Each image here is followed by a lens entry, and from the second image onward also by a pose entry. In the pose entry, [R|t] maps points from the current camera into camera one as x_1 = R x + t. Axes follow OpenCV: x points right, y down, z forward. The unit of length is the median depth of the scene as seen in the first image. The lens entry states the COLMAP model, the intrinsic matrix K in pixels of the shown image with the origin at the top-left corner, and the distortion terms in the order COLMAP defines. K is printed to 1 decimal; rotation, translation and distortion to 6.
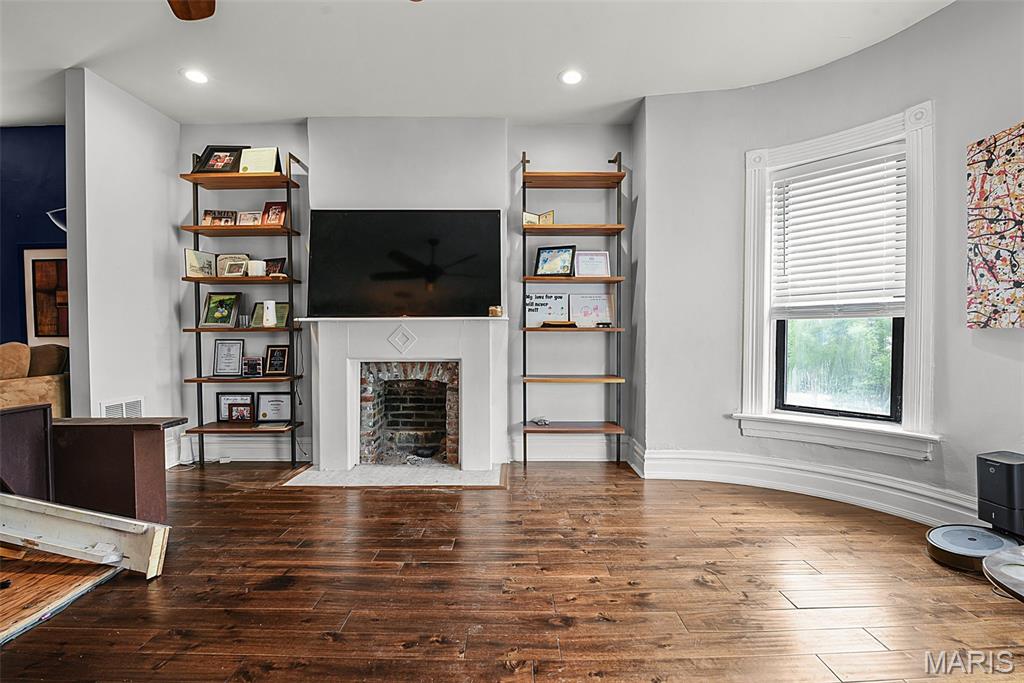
lens RADIAL K [[444.6, 0, 509.3], [0, 444.6, 339.6], [0, 0, 1]] dist [-0.009541, -0.004631]
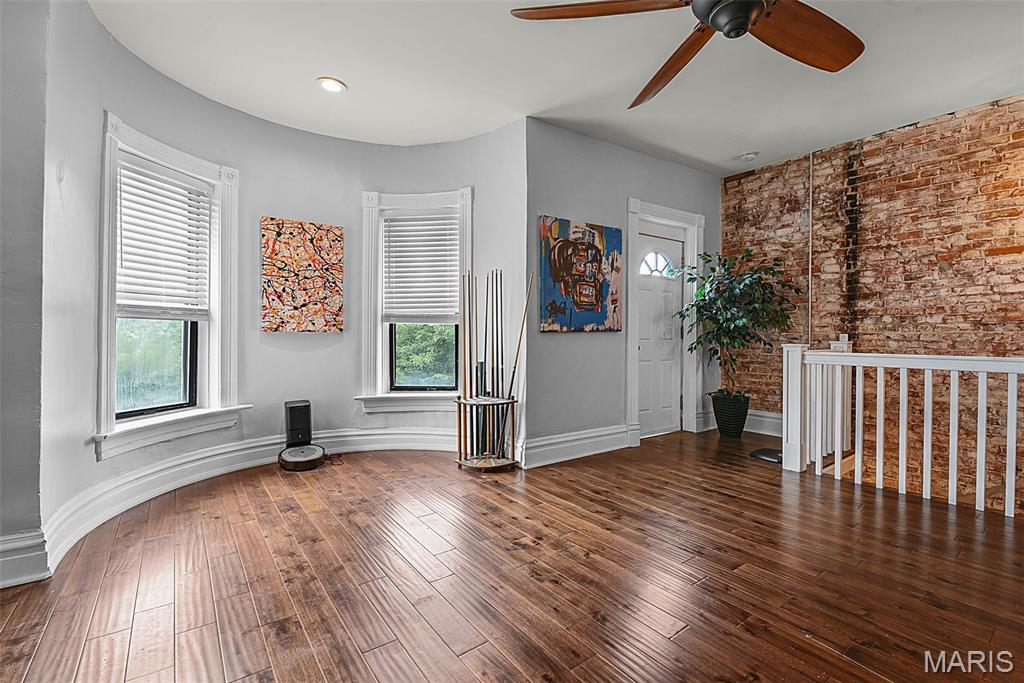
lens RADIAL K [[444.6, 0, 509.7], [0, 444.6, 343.1], [0, 0, 1]] dist [-0.009541, -0.004631]
pose [[-0.599206, -0.012140, 0.800503, -0.504501], [0.006904, 0.999769, 0.020330, -0.006581], [-0.800565, 0.017709, -0.598984, 0.811204]]
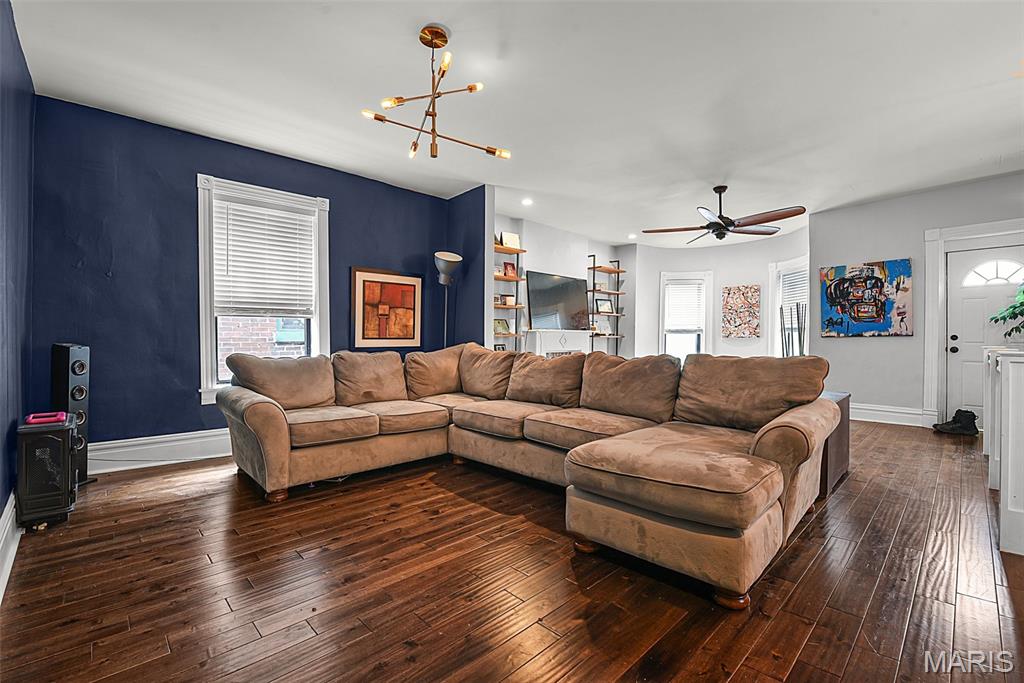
lens RADIAL K [[444.6, 0, 511.4], [0, 444.6, 338.5], [0, 0, 1]] dist [-0.009541, -0.004631]
pose [[0.715111, 0.003726, 0.699001, -1.807908], [0.004407, 0.999942, -0.009839, 0.006546], [-0.698997, 0.010116, 0.715053, -0.265313]]
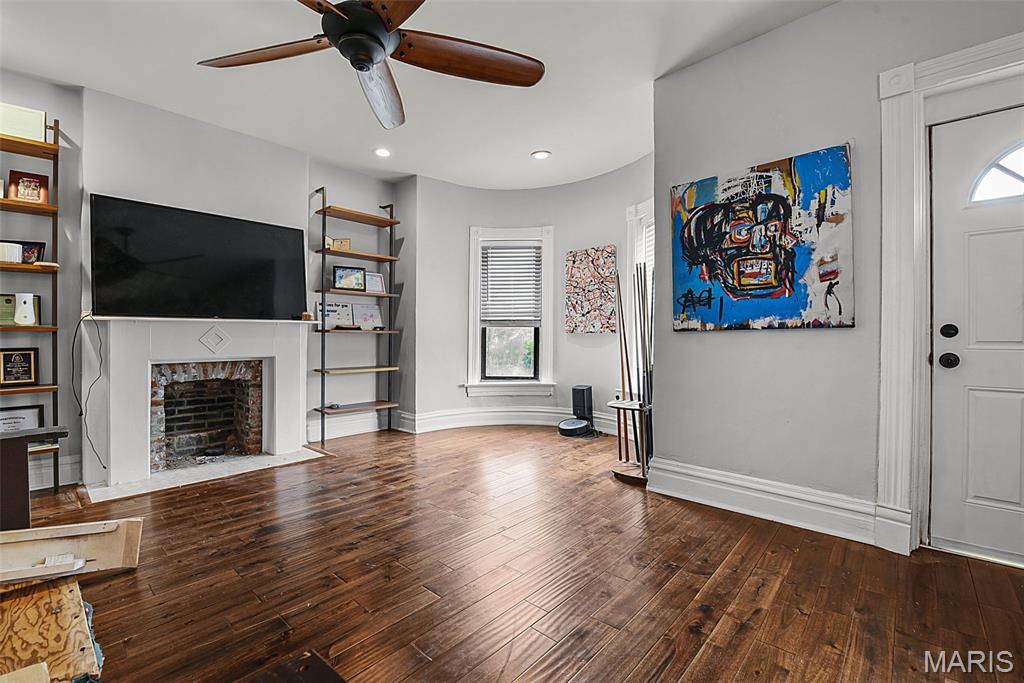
lens RADIAL K [[444.6, 0, 510.6], [0, 444.6, 337.1], [0, 0, 1]] dist [-0.009541, -0.004631]
pose [[0.668300, -0.001188, 0.743891, -0.548816], [0.007013, 0.999964, -0.004704, 0.002694], [-0.743858, 0.008361, 0.668285, -0.205612]]
